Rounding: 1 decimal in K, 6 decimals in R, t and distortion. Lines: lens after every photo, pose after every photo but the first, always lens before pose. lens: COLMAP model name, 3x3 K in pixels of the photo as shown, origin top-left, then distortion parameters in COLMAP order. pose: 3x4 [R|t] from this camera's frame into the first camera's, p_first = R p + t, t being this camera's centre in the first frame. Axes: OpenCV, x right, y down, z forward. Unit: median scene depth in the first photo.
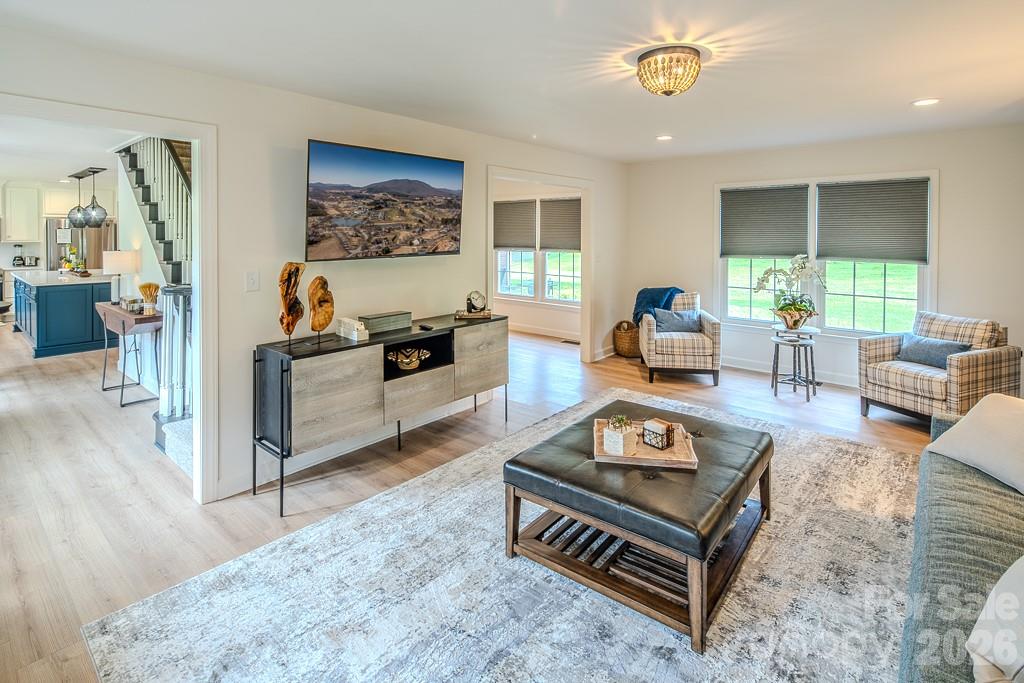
lens RADIAL K [[510.6, 0, 512.7], [0, 510.6, 239.5], [0, 0, 1]] dist [0.000897, -0.000864]
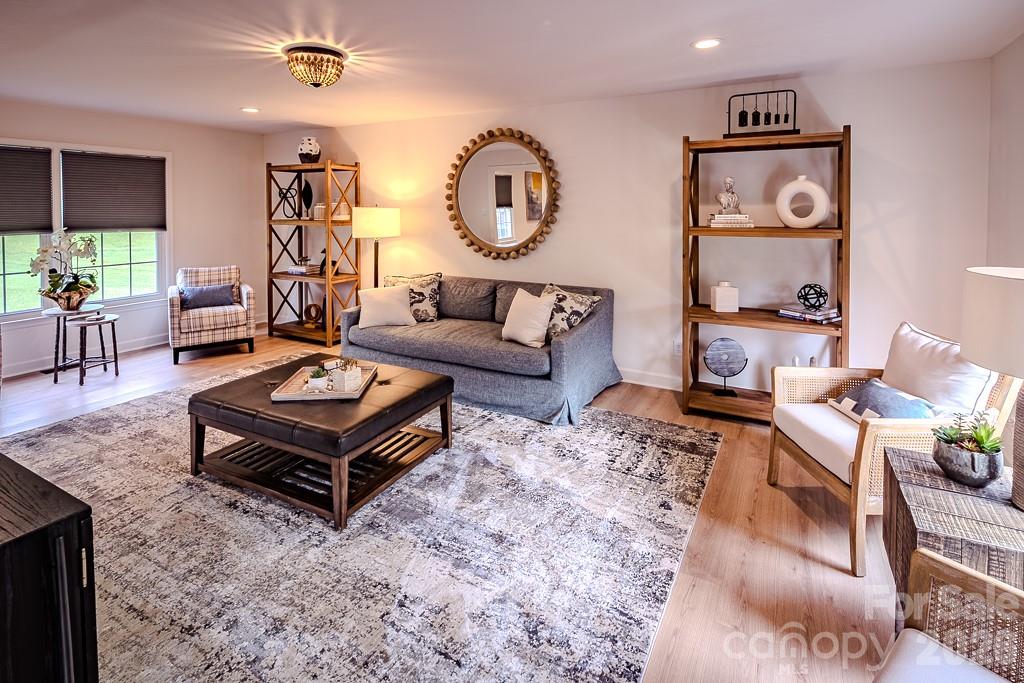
lens RADIAL K [[510.6, 0, 517.5], [0, 510.6, 229.0], [0, 0, 1]] dist [0.000897, -0.000864]
pose [[-0.220065, -0.044138, 0.974486, -0.638284], [0.010723, 0.998806, 0.047661, -0.004438], [-0.975426, 0.020938, -0.219329, 0.543696]]
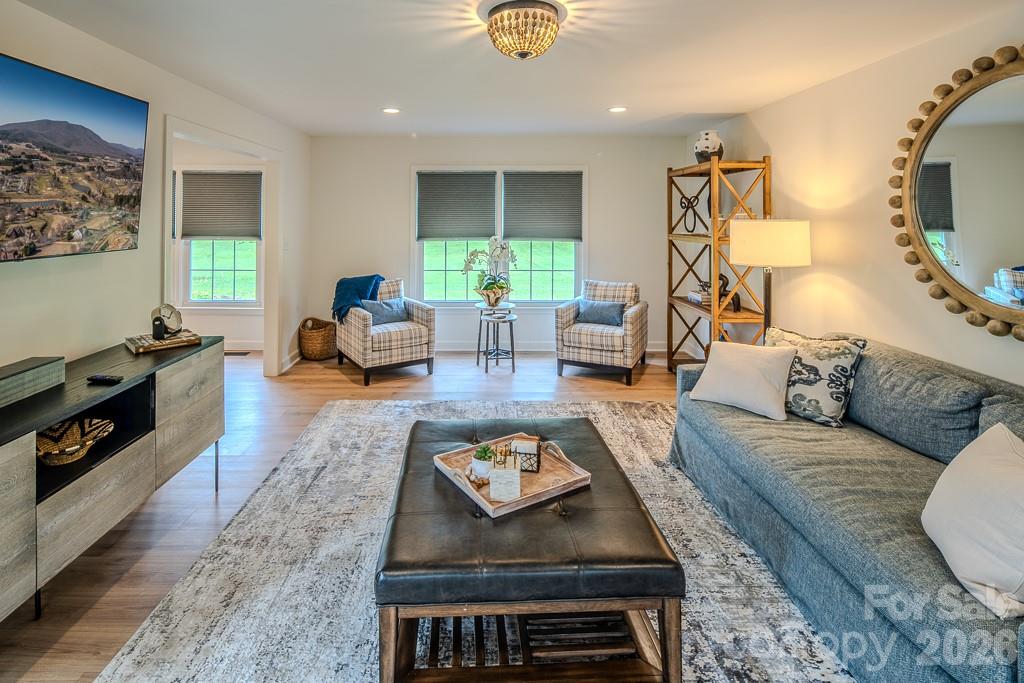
lens RADIAL K [[510.6, 0, 480.7], [0, 510.6, 209.9], [0, 0, 1]] dist [0.000897, -0.000864]
pose [[0.757975, 0.005578, 0.652260, -0.215183], [0.010051, 0.999745, -0.020229, -0.005562], [-0.652206, 0.021889, 0.757726, 0.261618]]
